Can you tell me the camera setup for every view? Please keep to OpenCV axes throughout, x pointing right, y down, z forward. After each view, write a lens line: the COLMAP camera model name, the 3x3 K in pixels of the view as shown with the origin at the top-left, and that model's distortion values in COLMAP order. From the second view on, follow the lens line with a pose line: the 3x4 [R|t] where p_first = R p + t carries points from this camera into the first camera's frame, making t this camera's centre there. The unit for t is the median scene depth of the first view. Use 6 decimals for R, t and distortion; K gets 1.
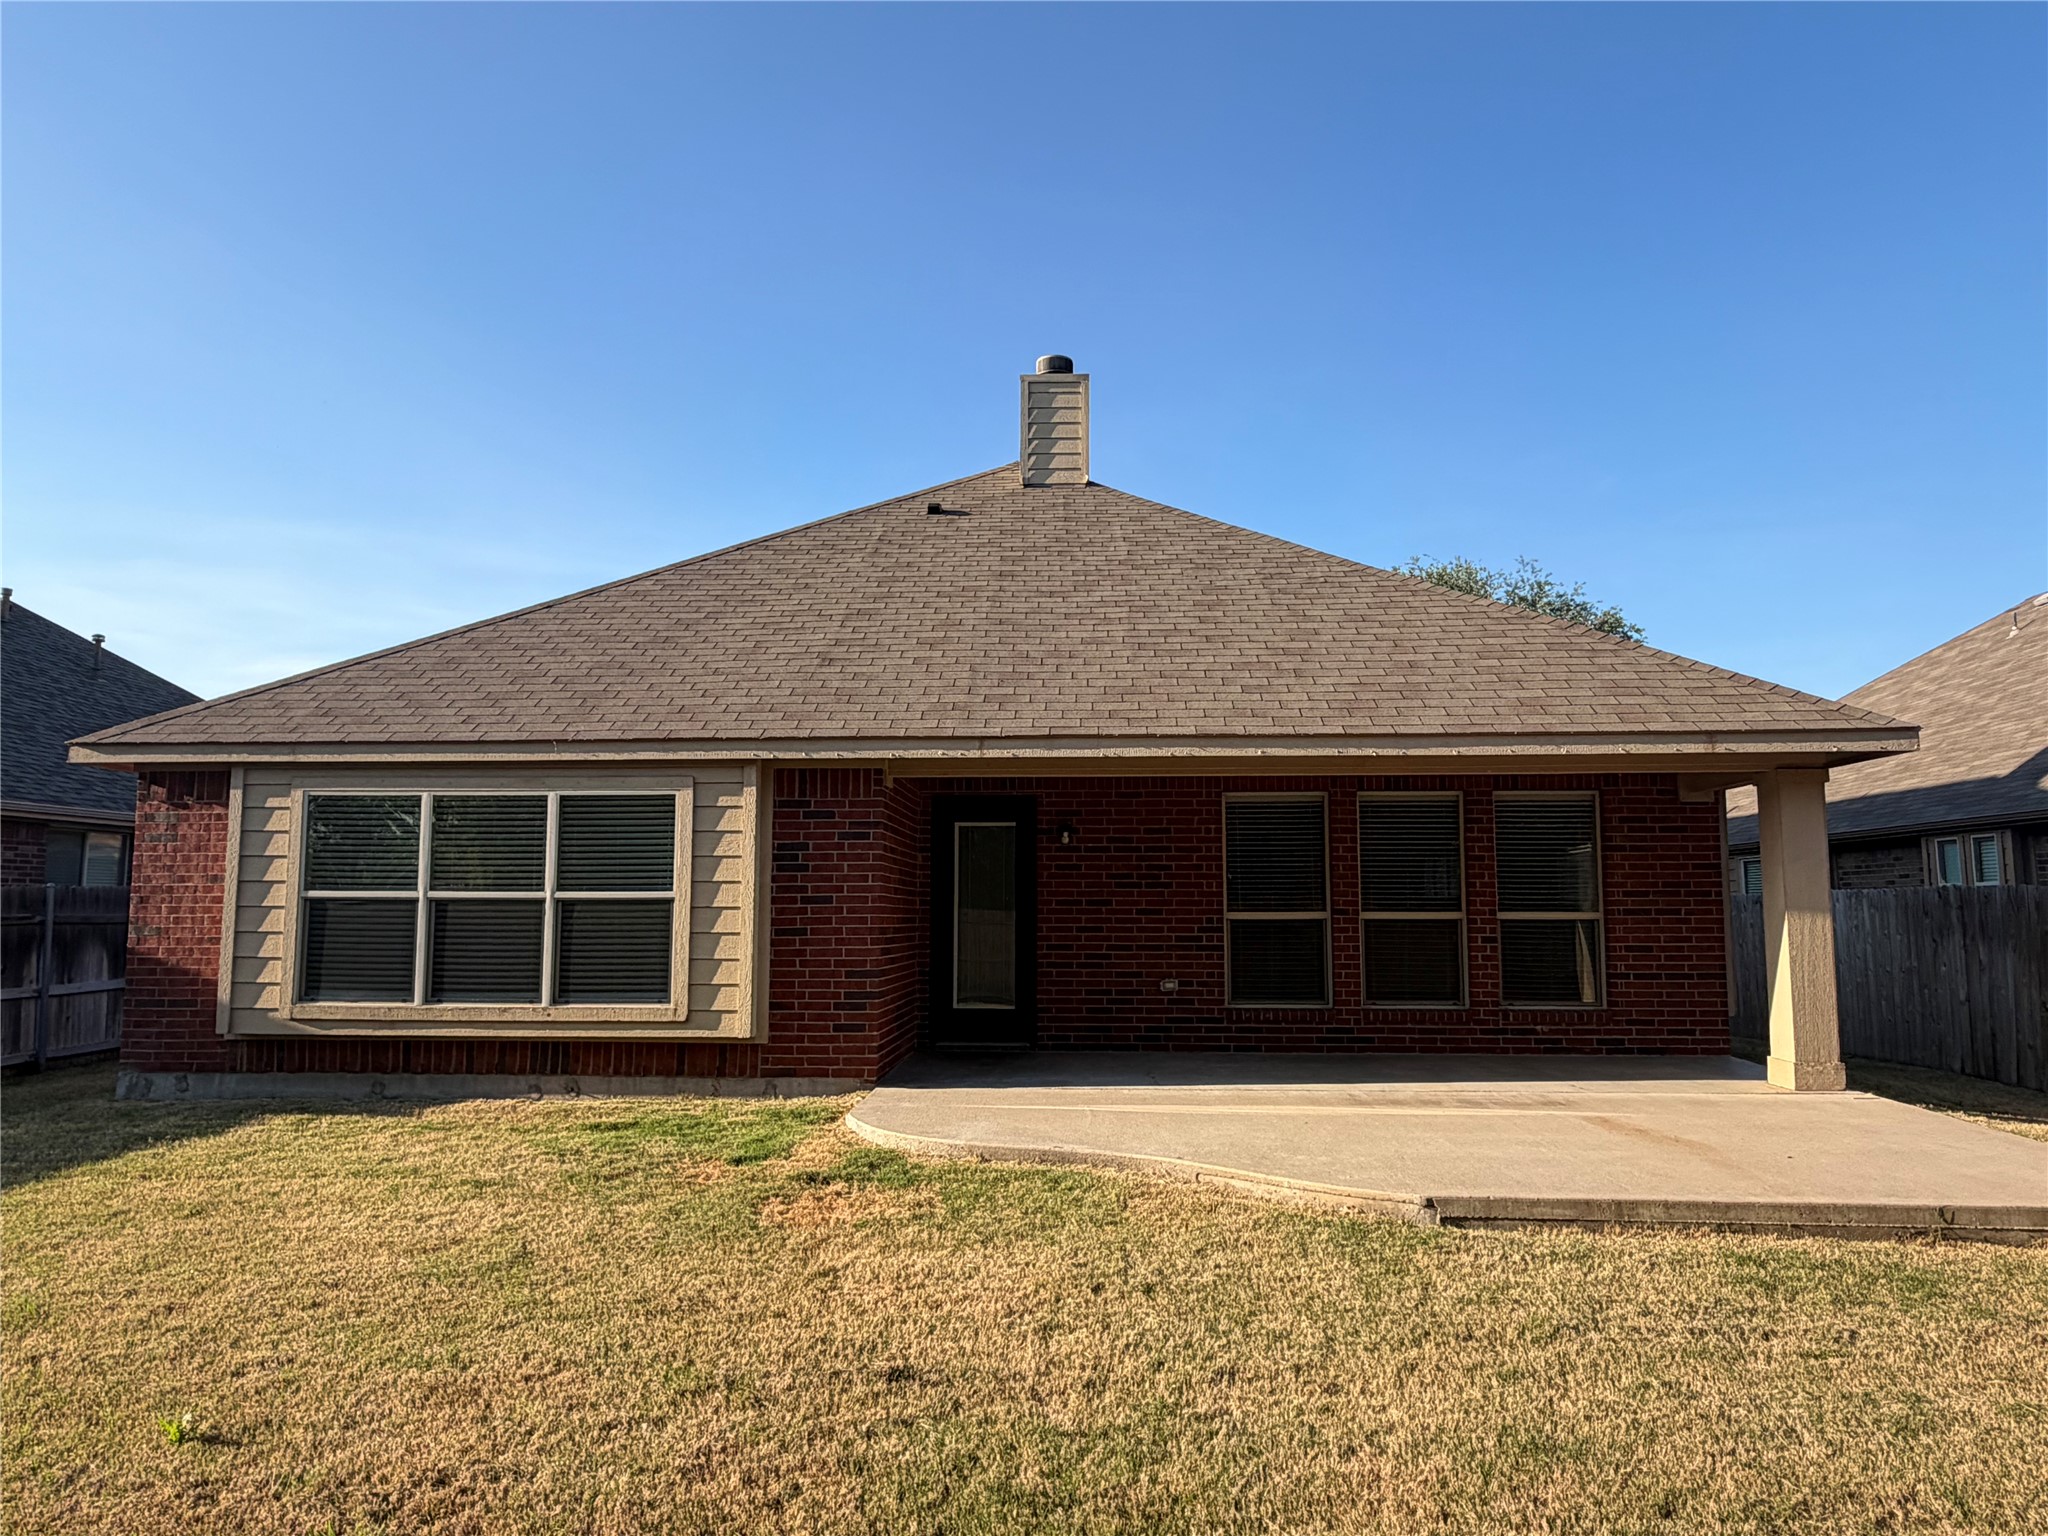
lens RADIAL K [[1312.3, 0, 1024.0], [0, 1312.3, 768.0], [0, 0, 1]] dist [0.001665, 0.000718]
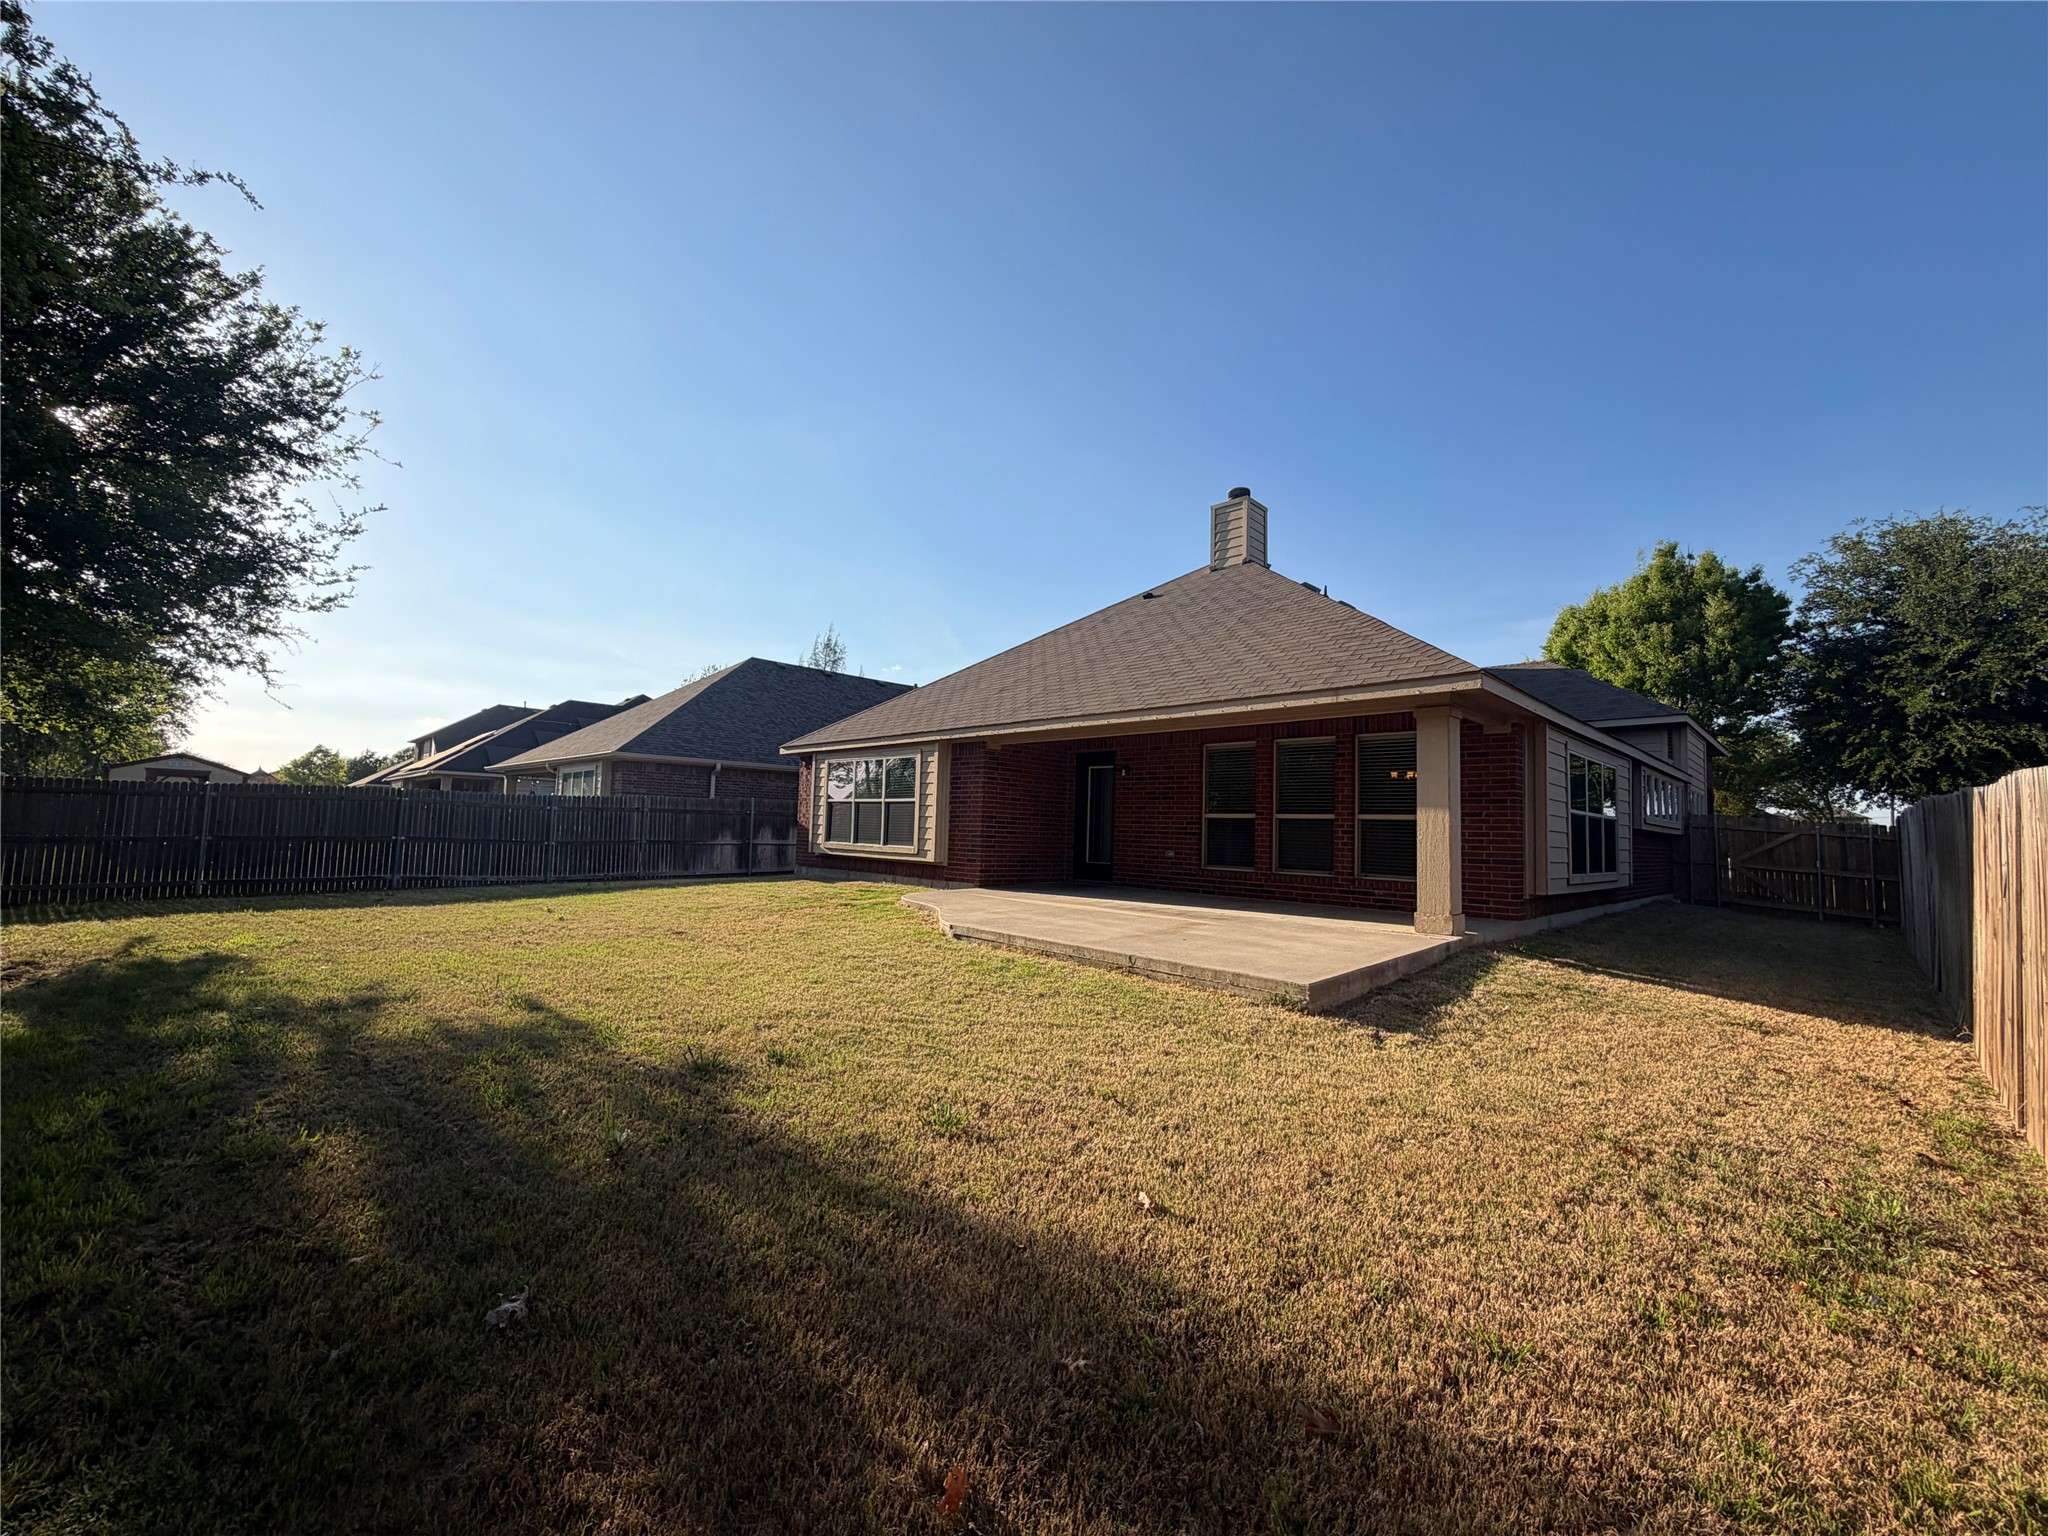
lens RADIAL K [[819.3, 0, 1019.1], [0, 819.3, 770.0], [0, 0, 1]] dist [0.001918, -0.000214]
pose [[0.738523, -0.028666, -0.673619, 0.844410], [0.044018, 0.999014, 0.005746, 0.042760], [0.672790, -0.033895, 0.739057, 0.050146]]
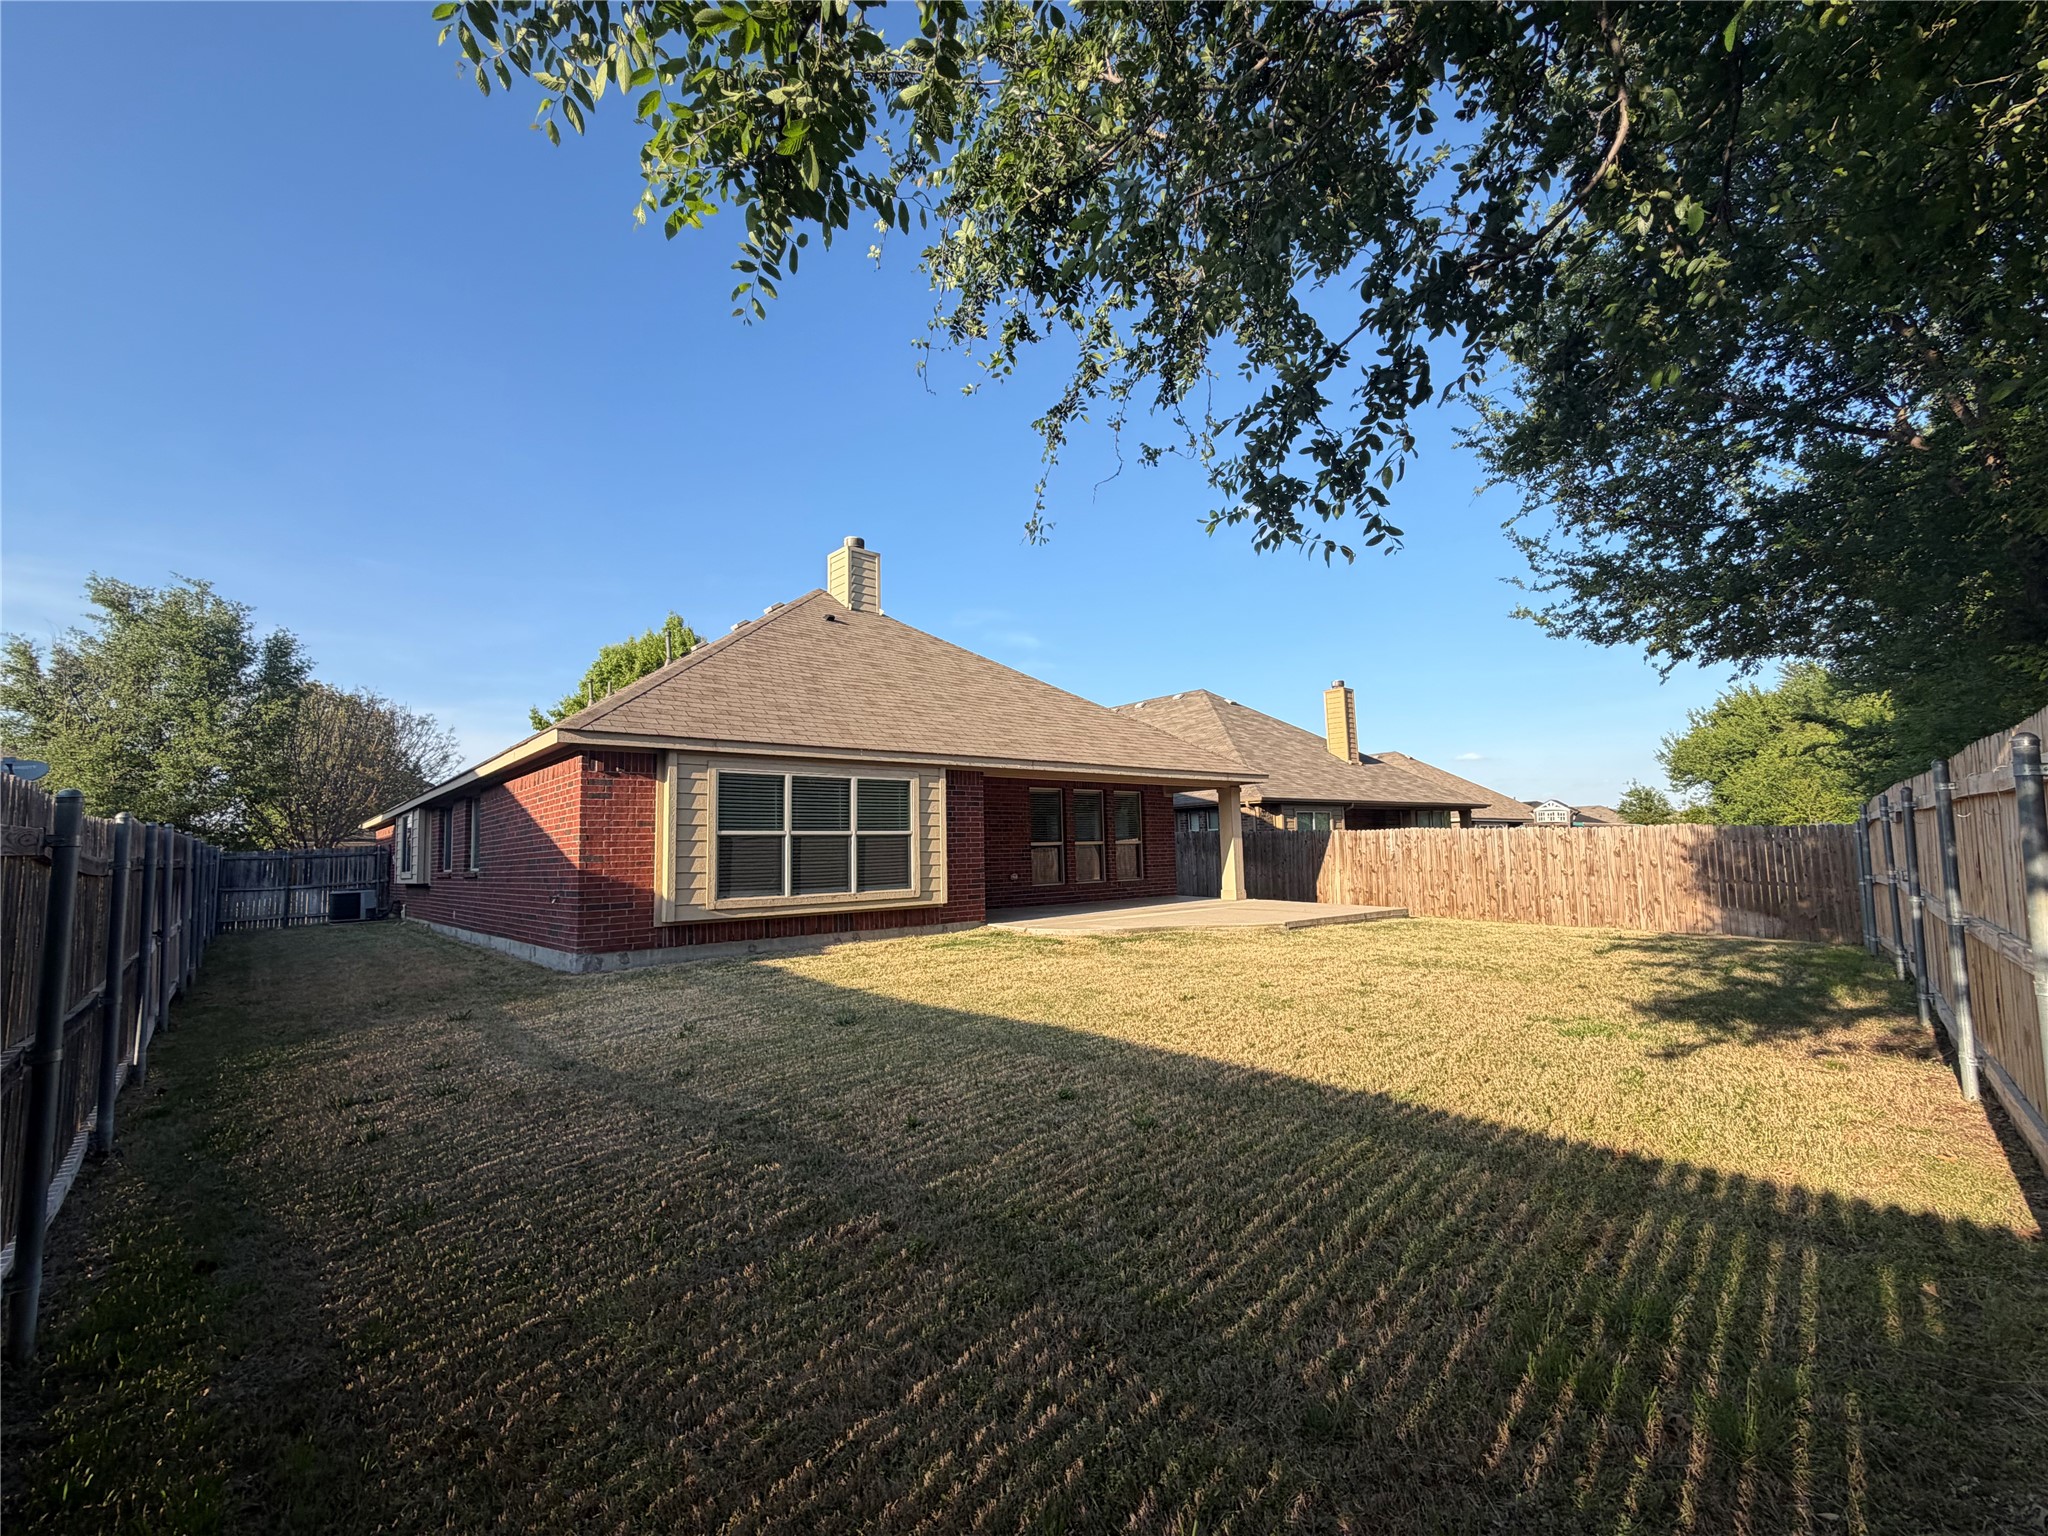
lens RADIAL K [[889.0, 0, 1024.0], [0, 889.0, 768.0], [0, 0, 1]] dist [0.025919, -0.000011]
pose [[0.719710, 0.048874, 0.692552, -1.052430], [-0.049426, 0.998595, -0.019108, 0.018220], [-0.692513, -0.020478, 0.721115, -0.059507]]
